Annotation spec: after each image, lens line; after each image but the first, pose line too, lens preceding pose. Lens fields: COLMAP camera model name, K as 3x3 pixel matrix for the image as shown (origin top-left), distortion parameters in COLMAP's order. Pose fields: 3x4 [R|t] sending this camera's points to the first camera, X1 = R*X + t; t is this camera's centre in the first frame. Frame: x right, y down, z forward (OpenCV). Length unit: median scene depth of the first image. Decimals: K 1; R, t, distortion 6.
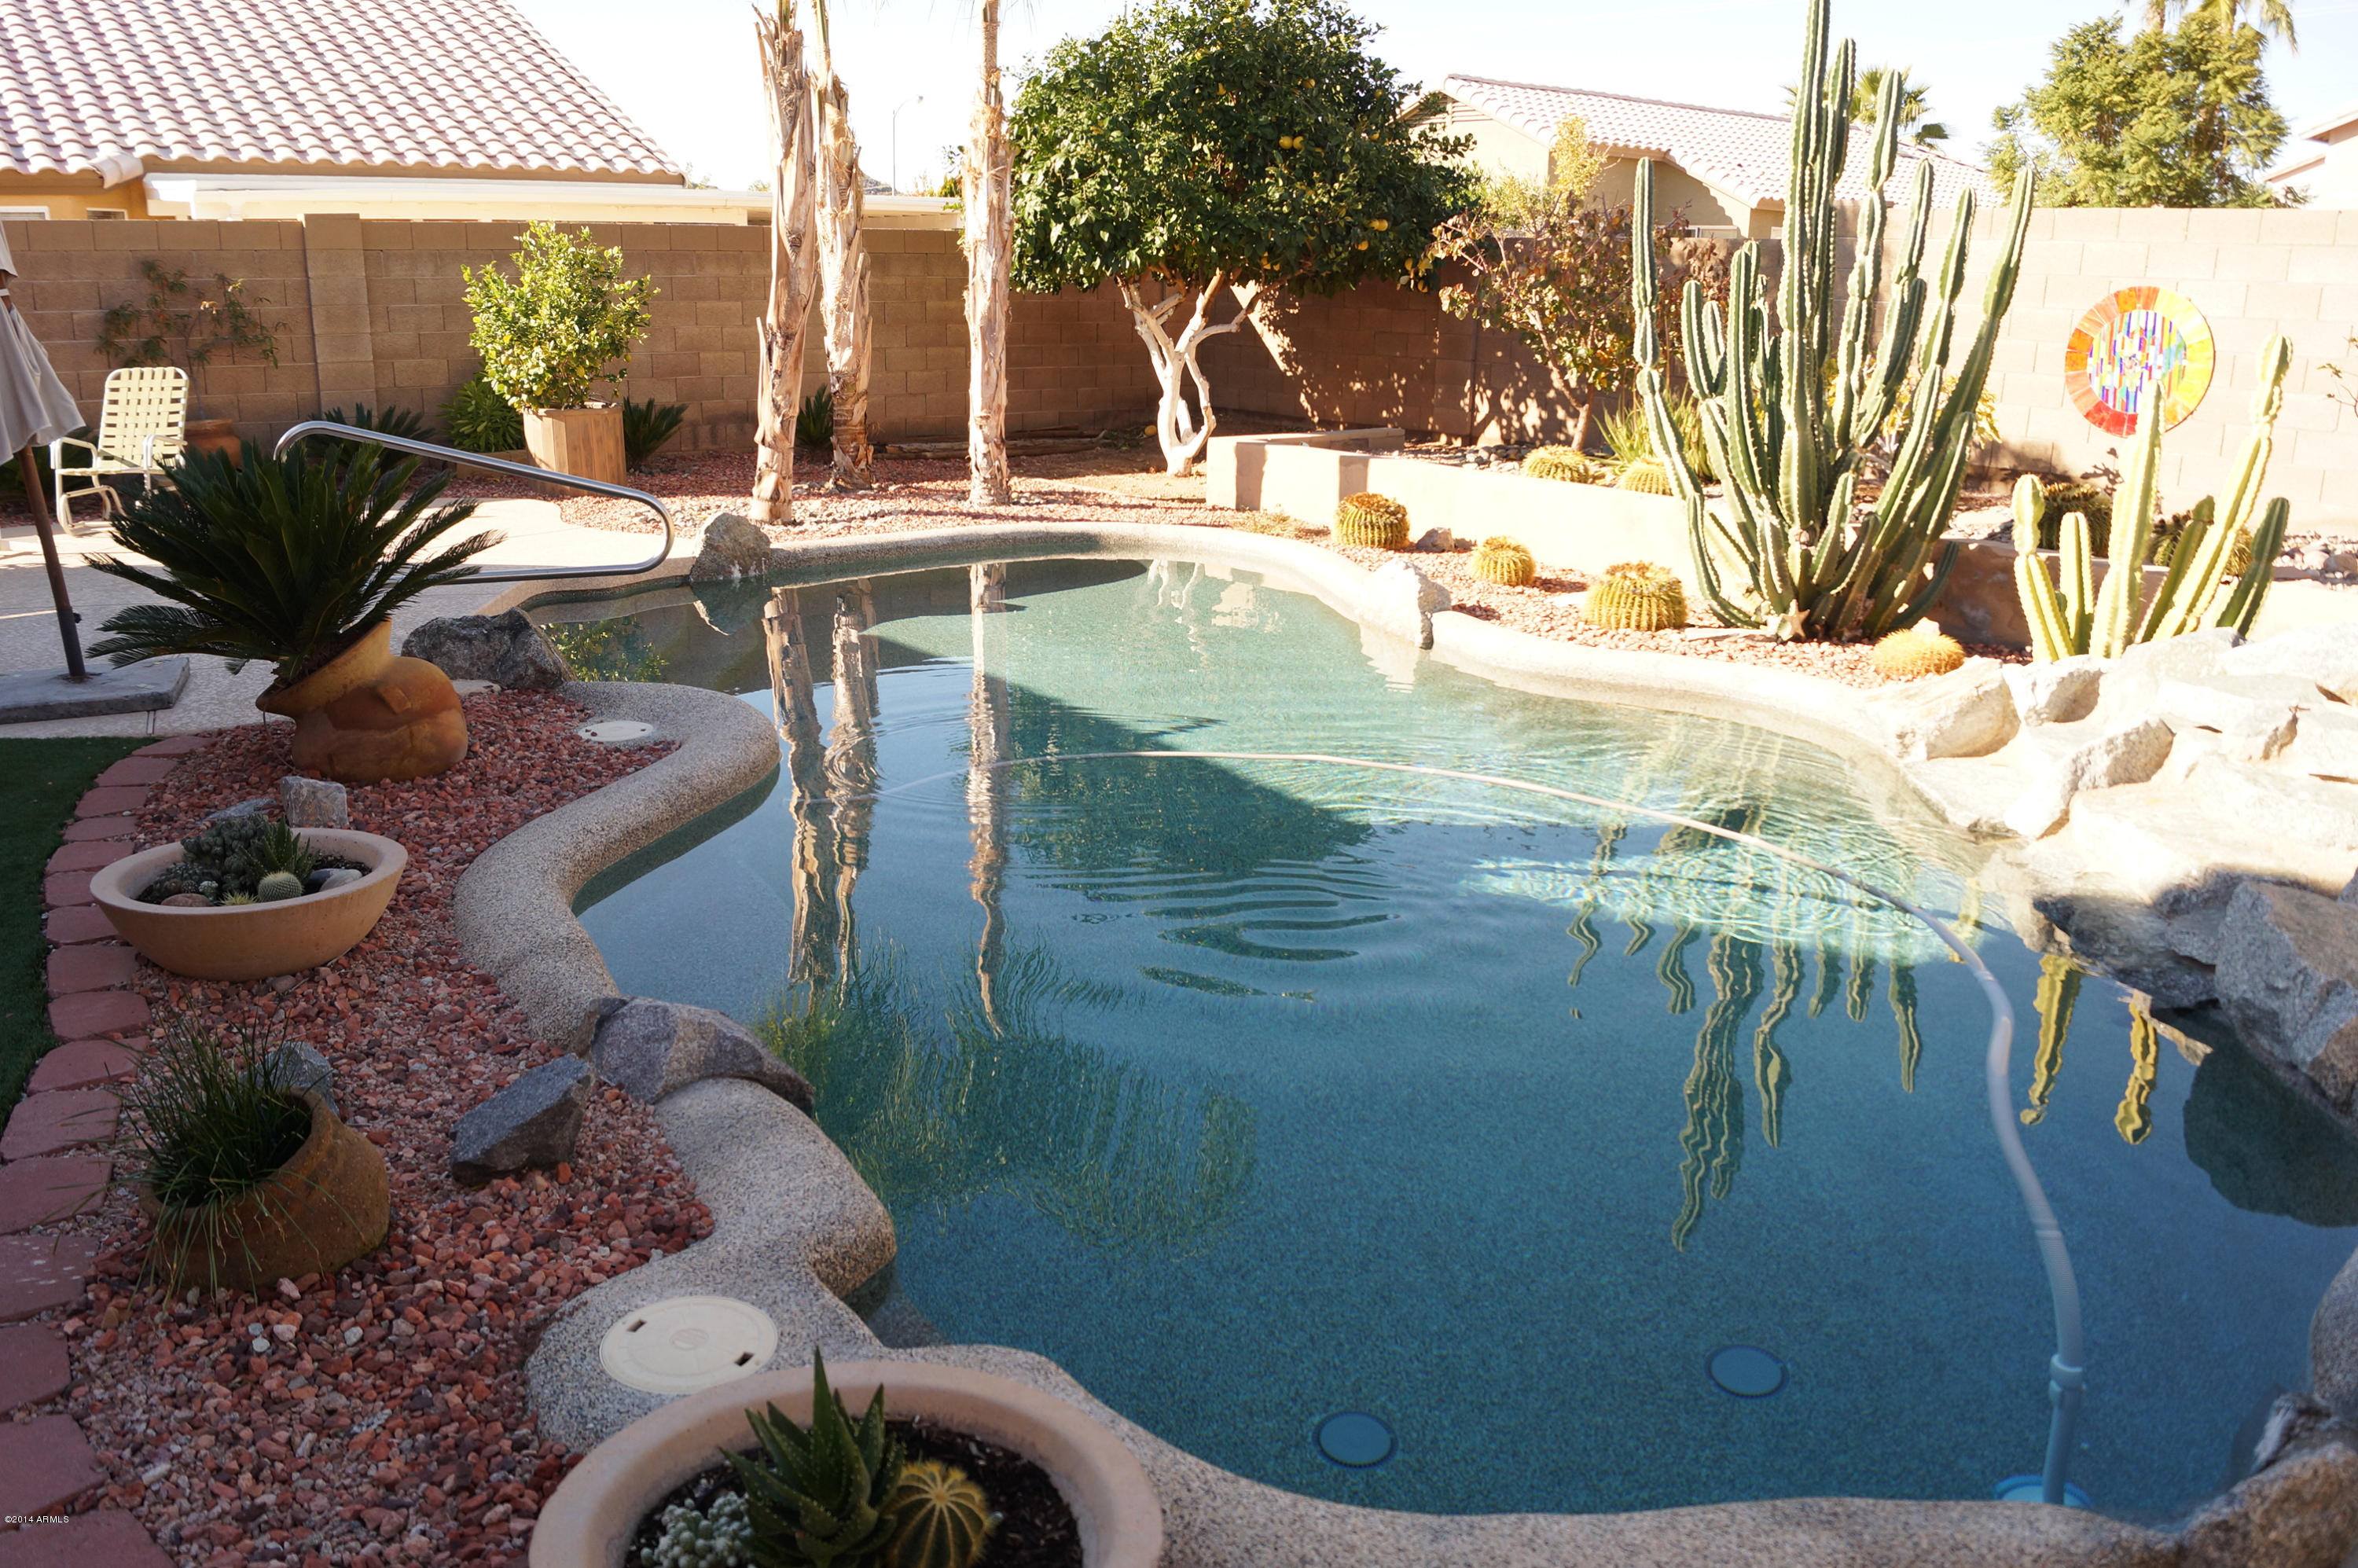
lens RADIAL K [[1864.3, 0, 1180.1], [0, 1864.3, 790.6], [0, 0, 1]] dist [-0.060038, -0.005424]
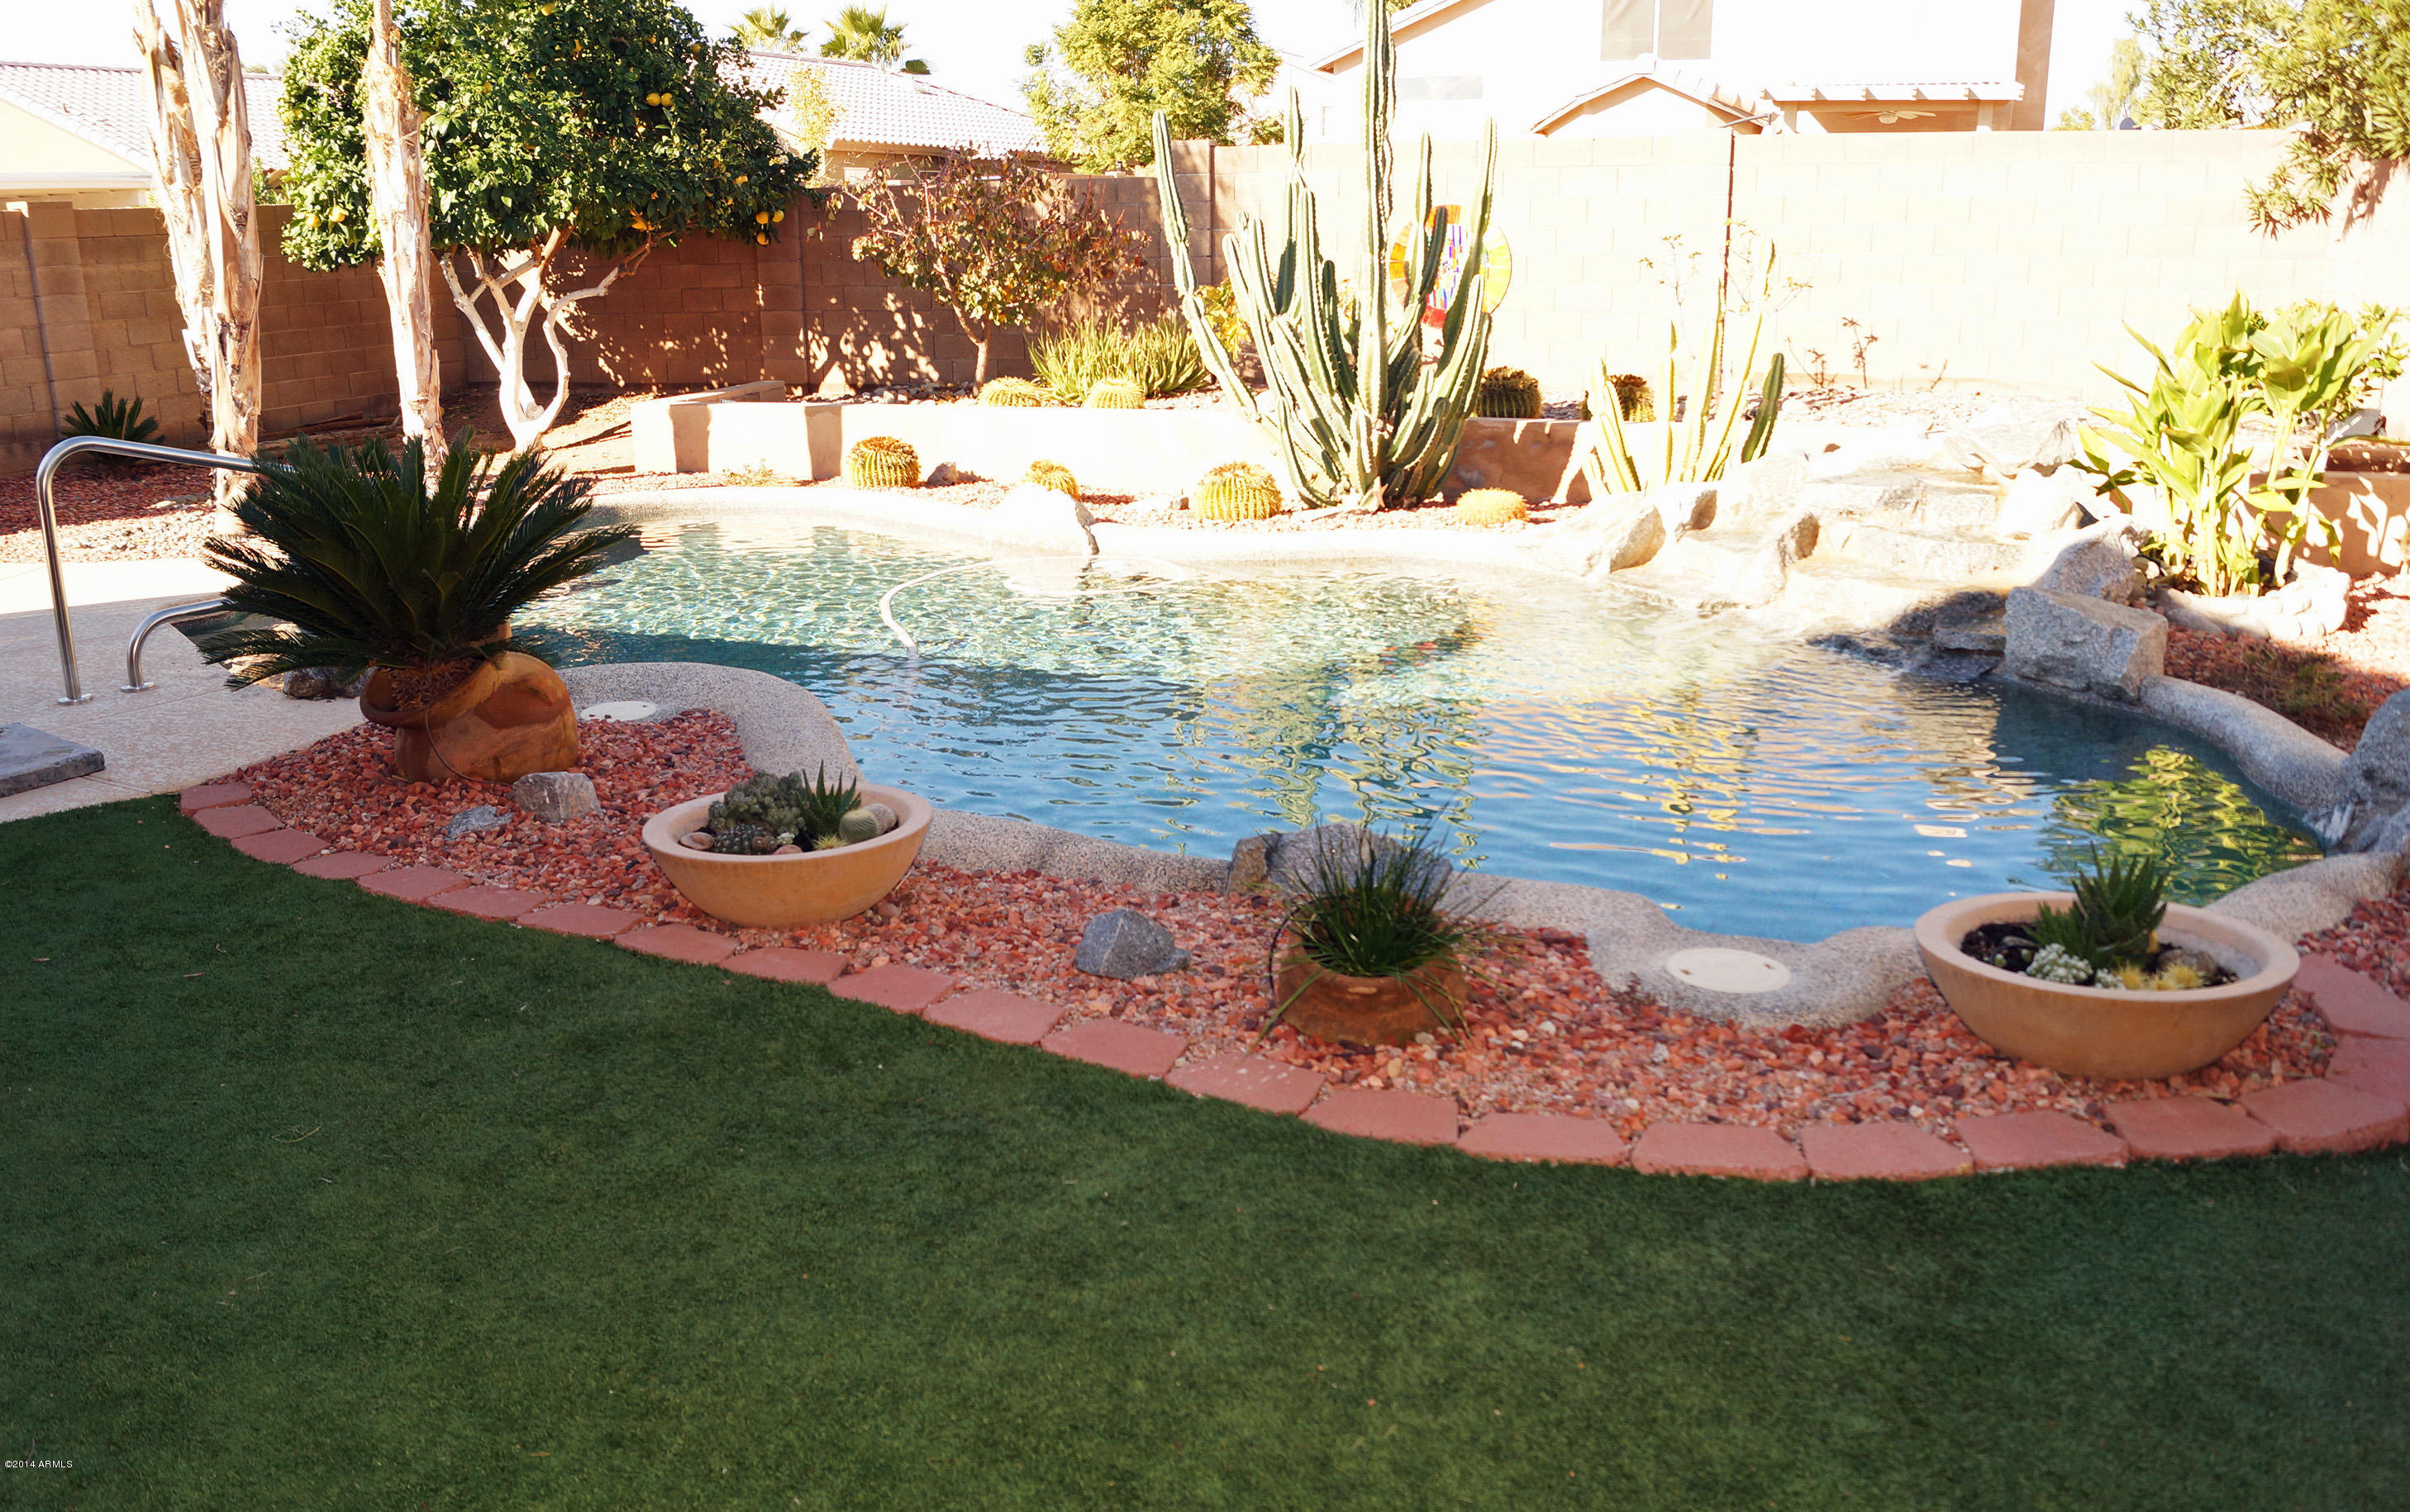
lens RADIAL K [[1978.6, 0, 1202.8], [0, 1978.6, 752.3], [0, 0, 1]] dist [-0.070765, 0.017951]
pose [[0.847019, -0.172412, 0.502825, -0.286139], [0.175812, 0.983566, 0.041092, -0.000133], [-0.501646, 0.053597, 0.863411, -0.025676]]
